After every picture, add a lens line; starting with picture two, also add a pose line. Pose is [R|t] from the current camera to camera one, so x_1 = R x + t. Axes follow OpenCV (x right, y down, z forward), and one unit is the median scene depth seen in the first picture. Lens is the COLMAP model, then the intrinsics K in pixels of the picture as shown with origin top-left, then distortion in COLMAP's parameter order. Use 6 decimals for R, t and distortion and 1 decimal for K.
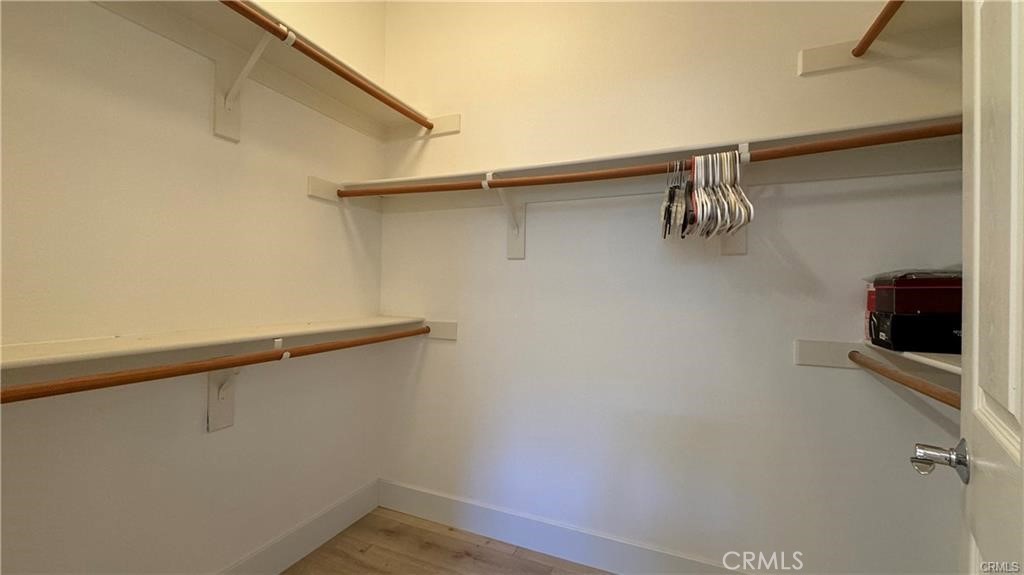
lens RADIAL K [[408.7, 0, 511.0], [0, 408.7, 286.6], [0, 0, 1]] dist [-0.002158, -0.000084]
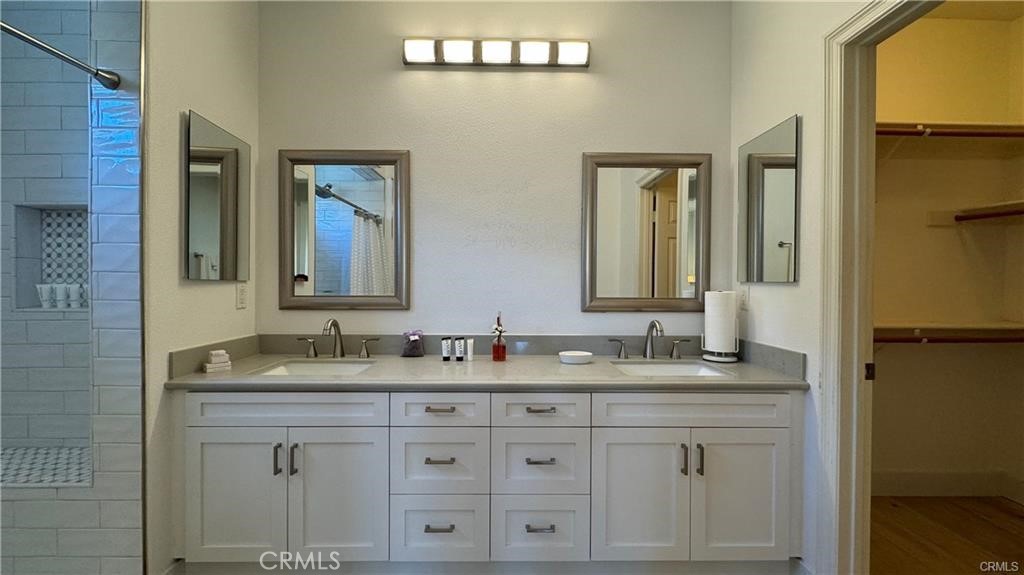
lens RADIAL K [[408.7, 0, 513.7], [0, 408.7, 288.0], [0, 0, 1]] dist [-0.002158, -0.000084]
pose [[0.407909, -0.007880, -0.912989, 0.160567], [0.000743, 0.999965, -0.008299, -0.012173], [0.913022, 0.002707, 0.407901, -0.762118]]
